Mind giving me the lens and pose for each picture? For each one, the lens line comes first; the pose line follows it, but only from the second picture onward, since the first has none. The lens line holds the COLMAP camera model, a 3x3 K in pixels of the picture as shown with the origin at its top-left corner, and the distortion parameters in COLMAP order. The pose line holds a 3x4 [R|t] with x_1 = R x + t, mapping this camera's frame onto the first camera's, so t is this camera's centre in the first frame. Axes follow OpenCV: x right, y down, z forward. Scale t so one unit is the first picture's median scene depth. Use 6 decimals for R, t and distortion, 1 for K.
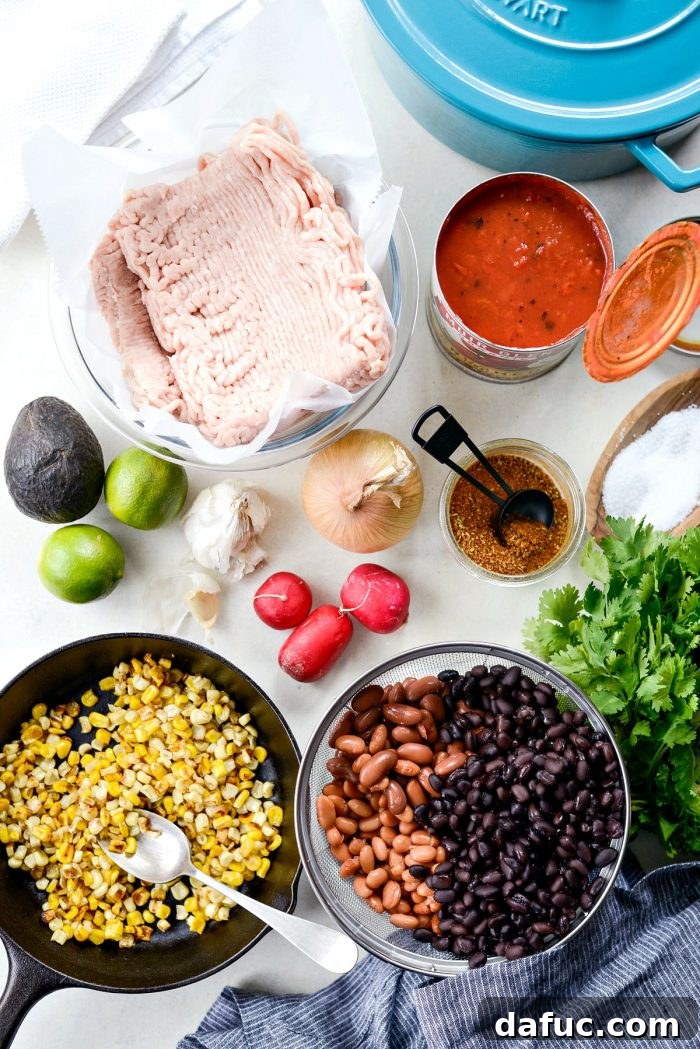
lens RADIAL K [[1692.4, 0, 350.0], [0, 1692.4, 524.5], [0, 0, 1]] dist [-0.086032, -0.147675]
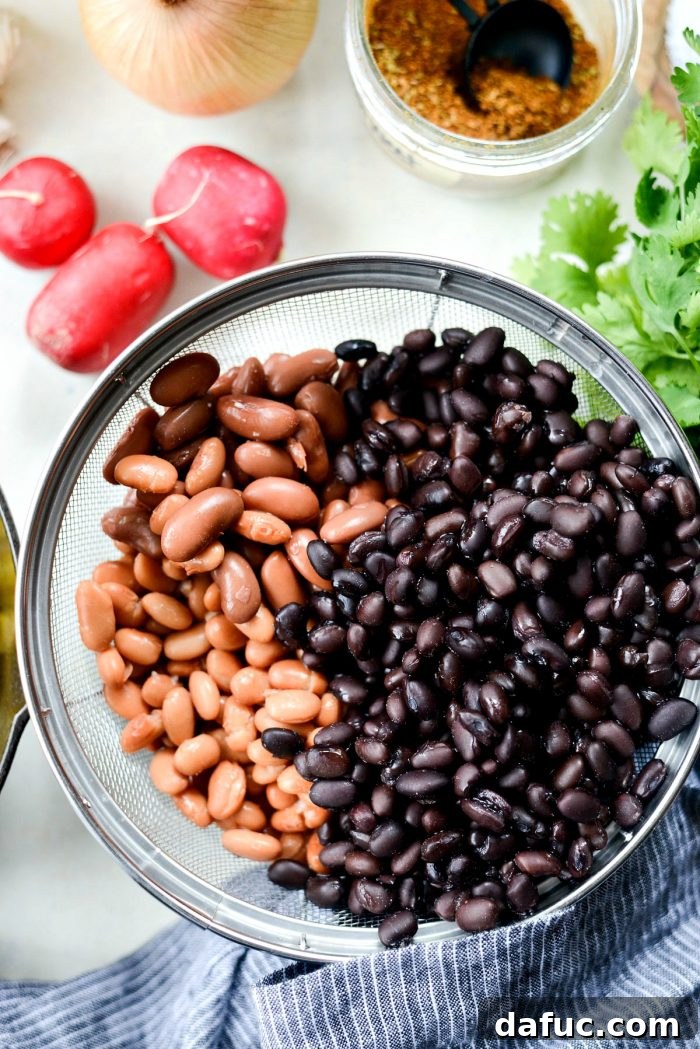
lens RADIAL K [[1692.4, 0, 350.0], [0, 1692.4, 524.5], [0, 0, 1]] dist [-0.086032, -0.147675]
pose [[0.999252, 0.027686, 0.026989, 0.045629], [-0.028395, 0.999252, 0.026256, 0.130525], [-0.026242, -0.027002, 0.999291, 0.518109]]
